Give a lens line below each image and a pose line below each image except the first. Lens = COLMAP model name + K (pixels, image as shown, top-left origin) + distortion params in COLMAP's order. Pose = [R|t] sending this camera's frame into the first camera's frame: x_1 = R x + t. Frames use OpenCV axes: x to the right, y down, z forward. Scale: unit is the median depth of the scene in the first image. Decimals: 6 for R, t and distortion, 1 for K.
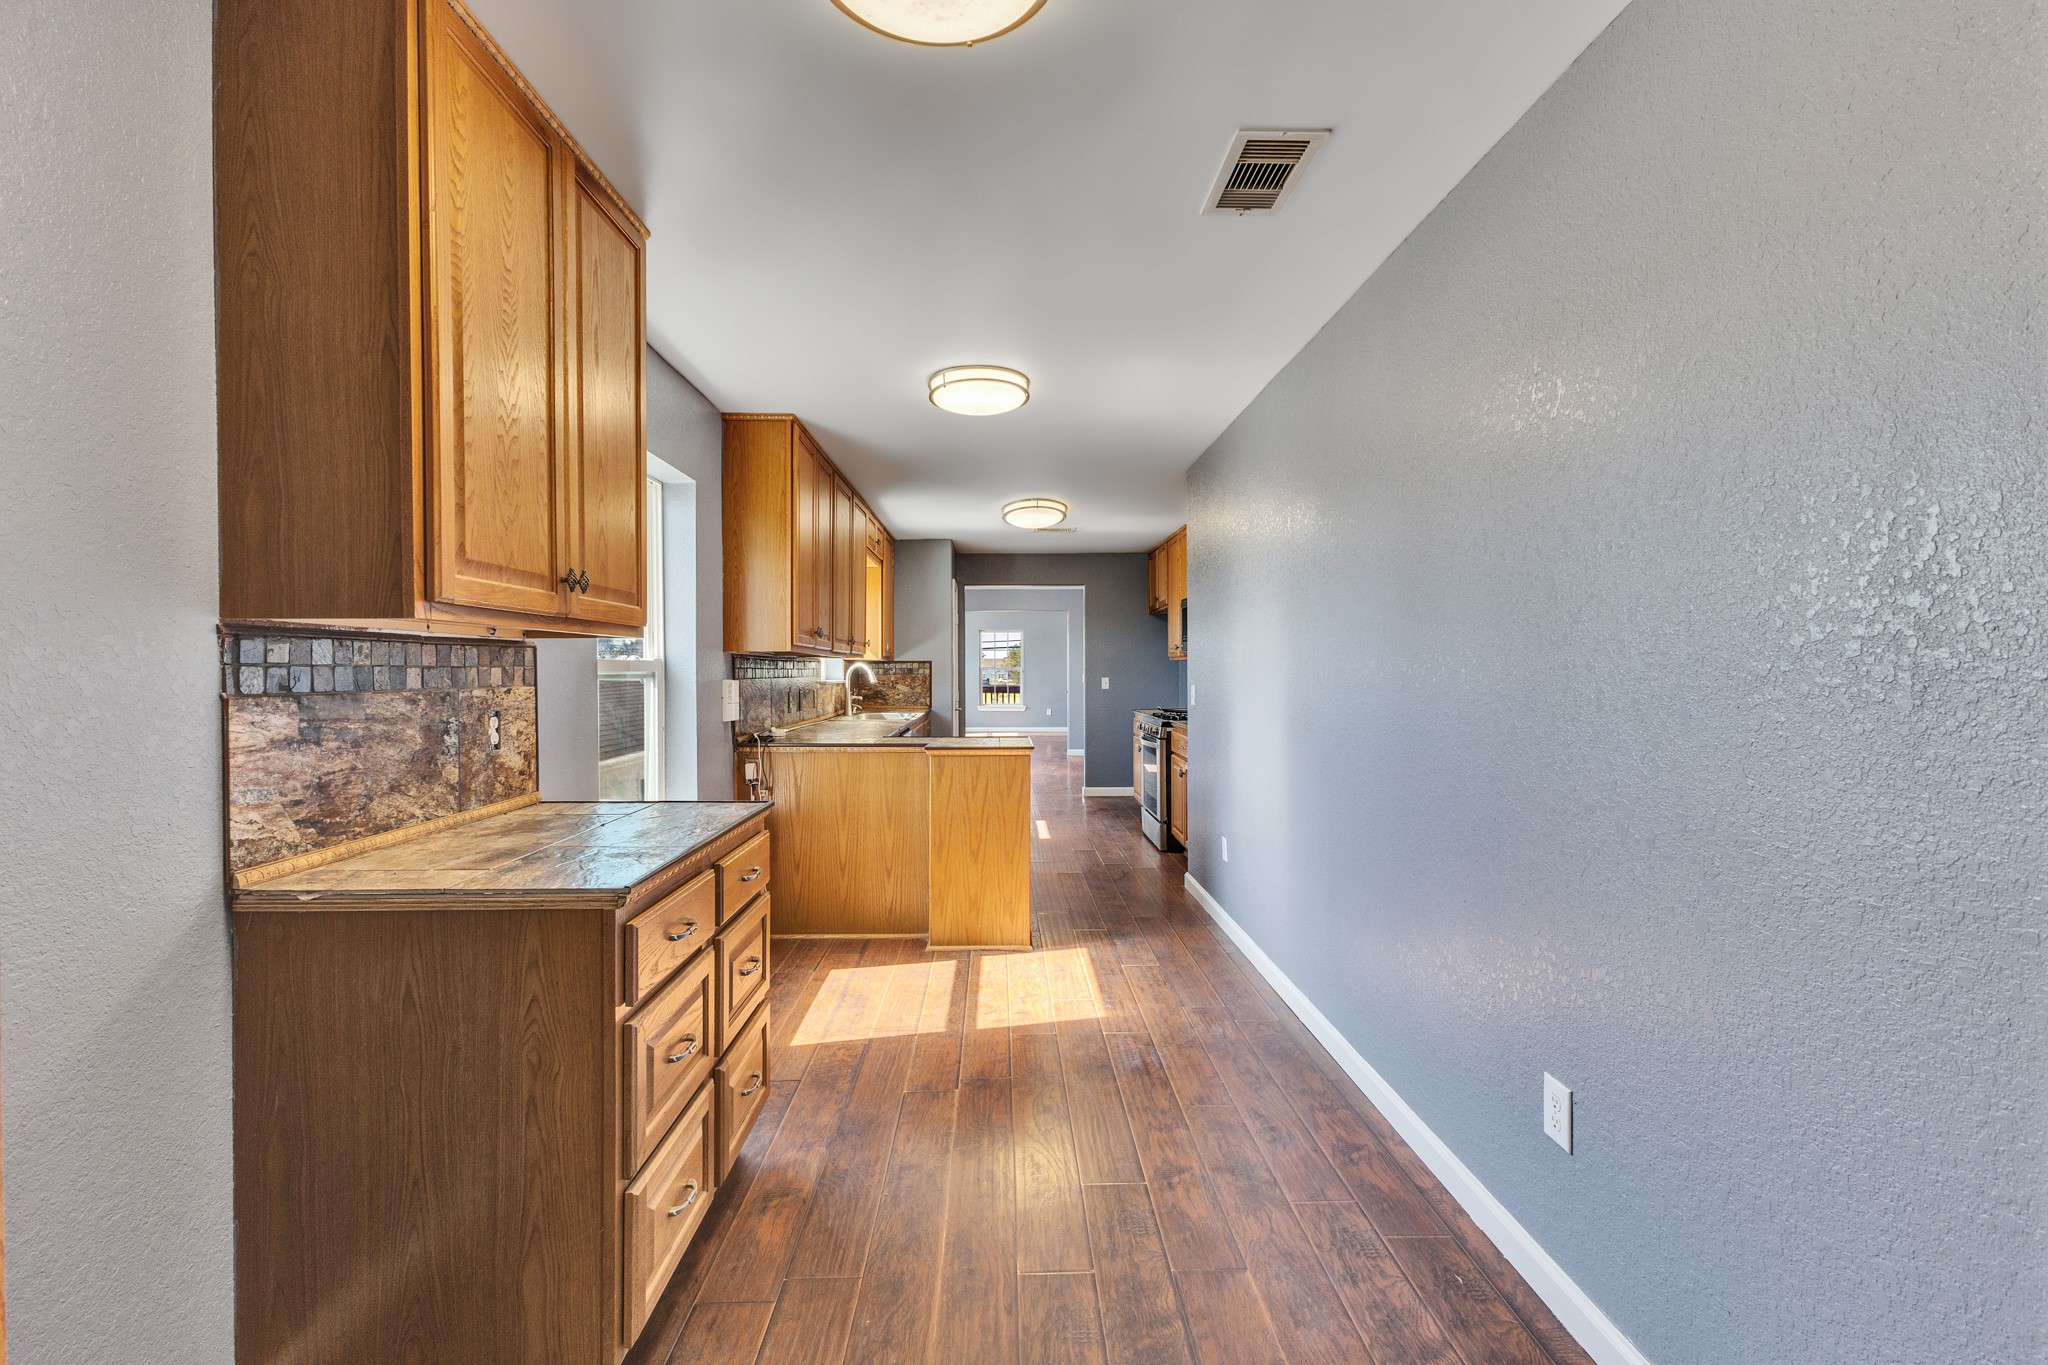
lens RADIAL K [[881.8, 0, 1022.0], [0, 881.8, 678.0], [0, 0, 1]] dist [0.012675, 0.000412]
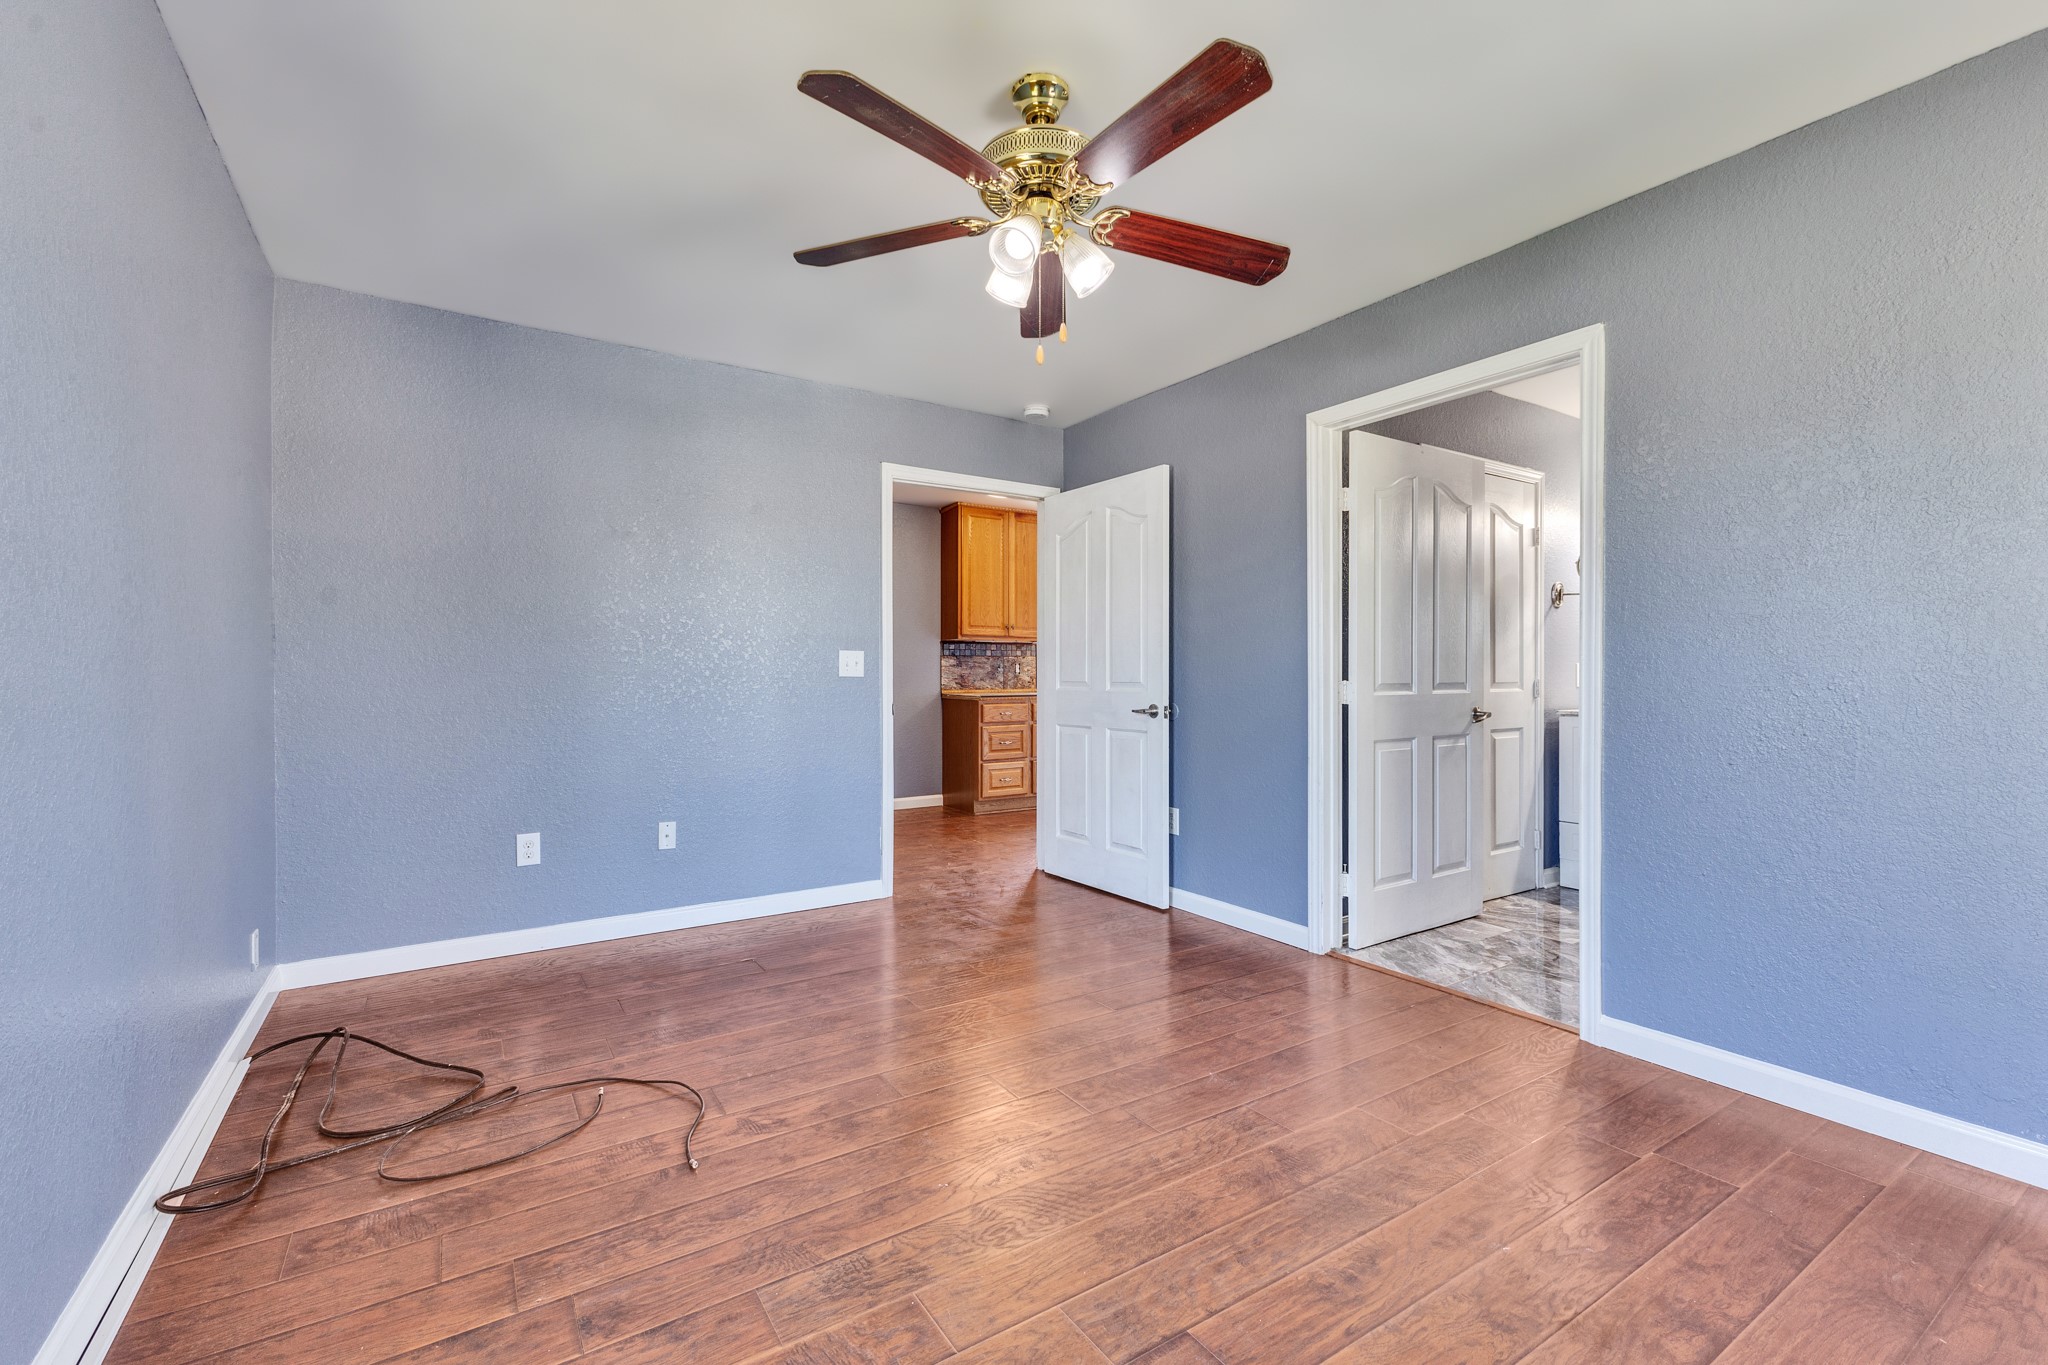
lens RADIAL K [[878.3, 0, 1022.2], [0, 878.3, 677.9], [0, 0, 1]] dist [0.016781, -0.005313]
pose [[0.520282, 0.007855, -0.853958, 2.422950], [-0.009270, 0.999951, 0.003550, 0.084888], [0.853944, 0.006069, 0.520330, -0.808545]]
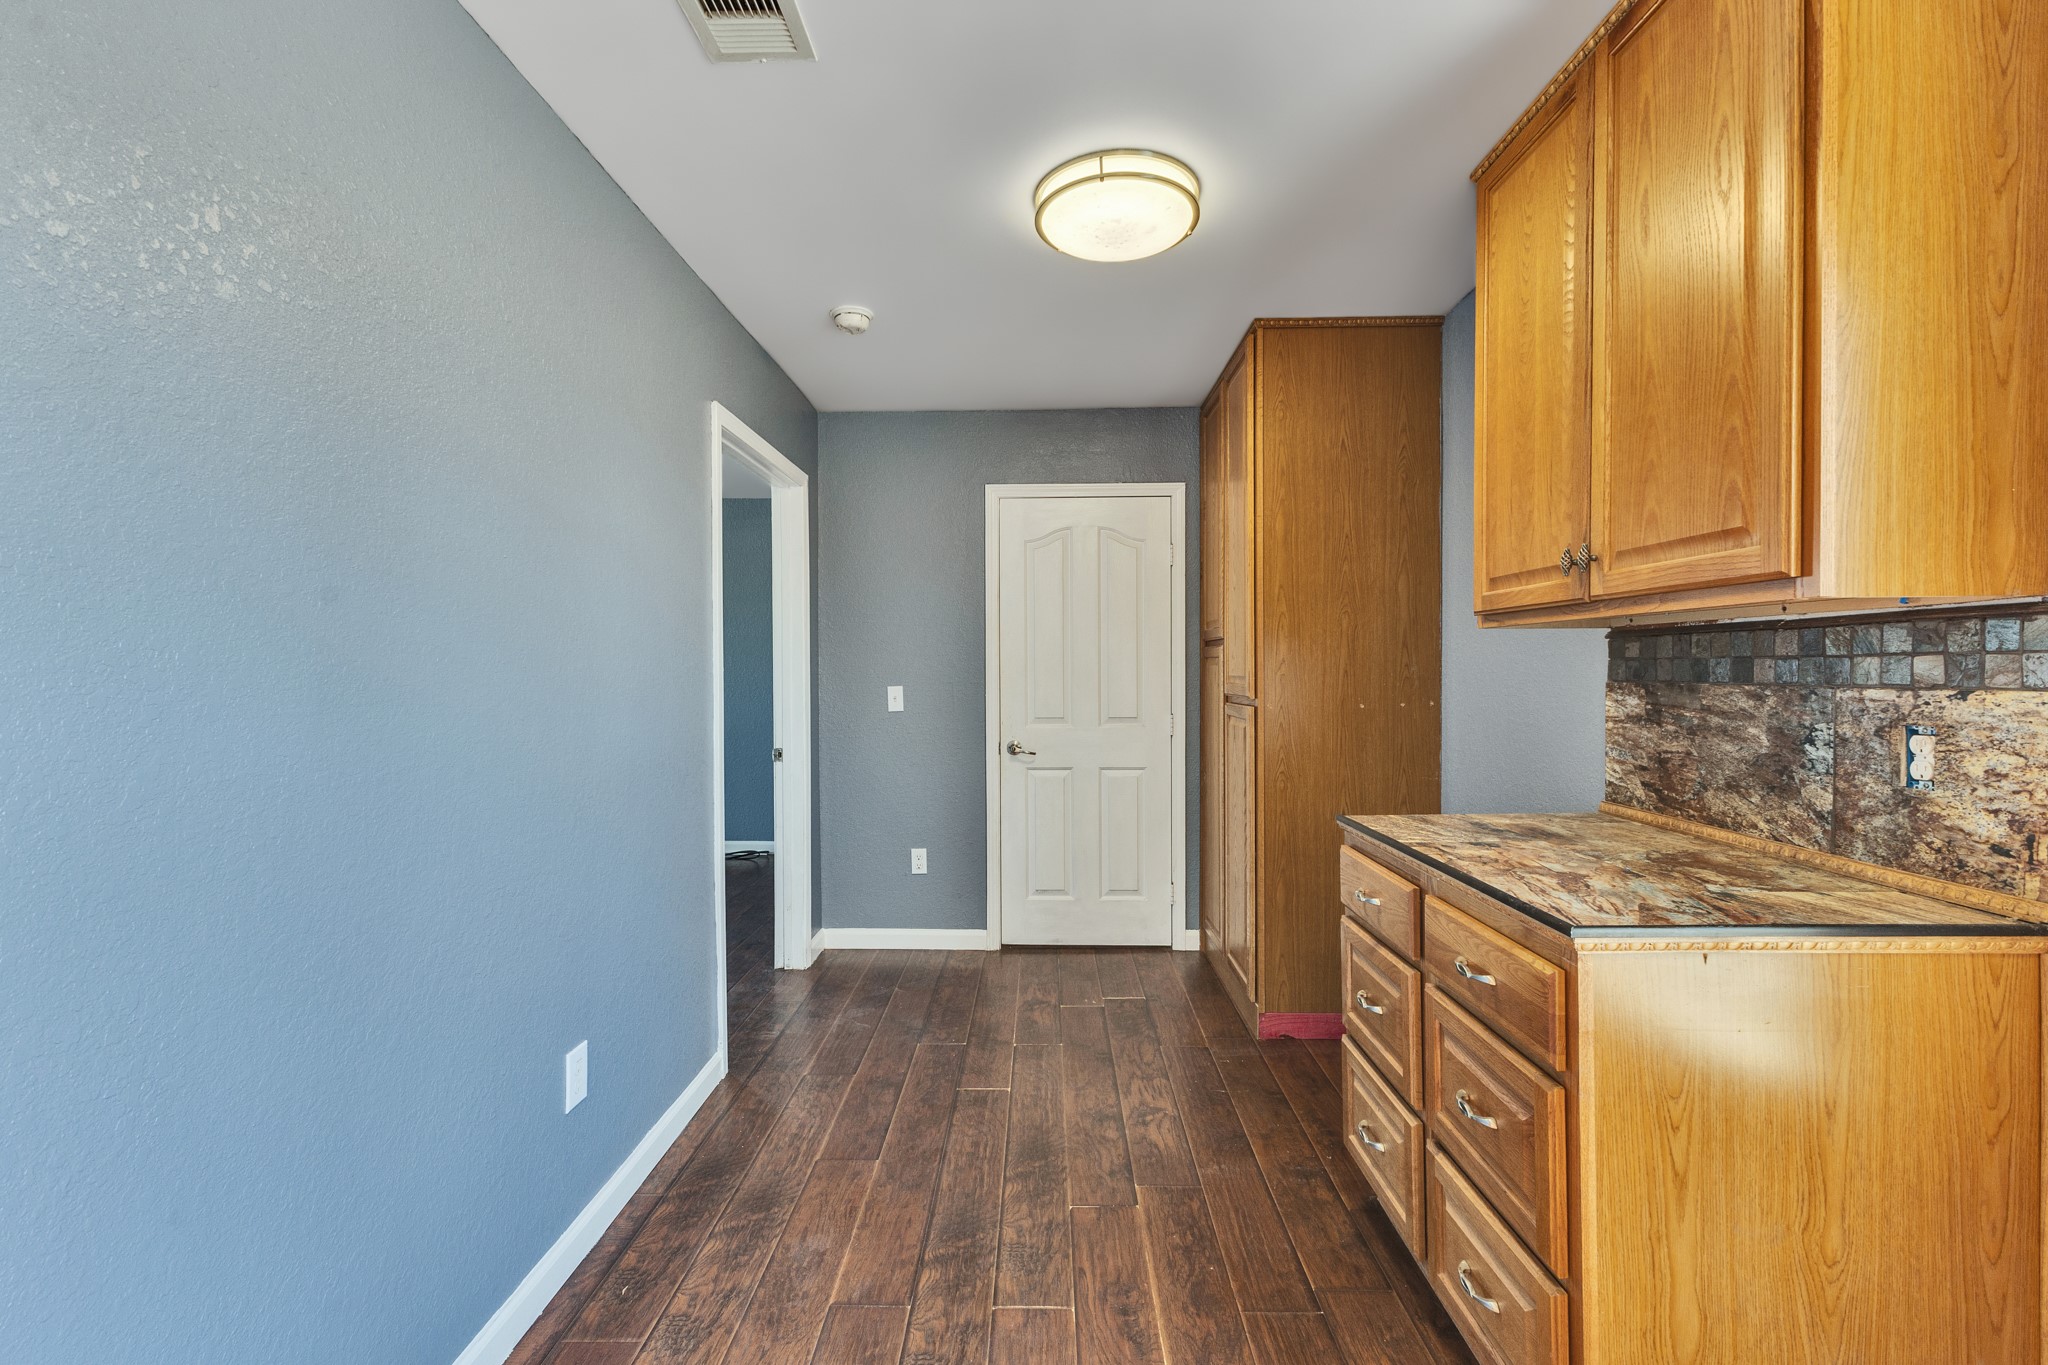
lens RADIAL K [[878.3, 0, 1022.2], [0, 878.3, 677.9], [0, 0, 1]] dist [0.016781, -0.005313]
pose [[-0.998817, 0.007013, 0.048124, 0.000452], [0.007959, 0.999778, 0.019502, -0.013615], [-0.047977, 0.019862, -0.998651, 1.673282]]
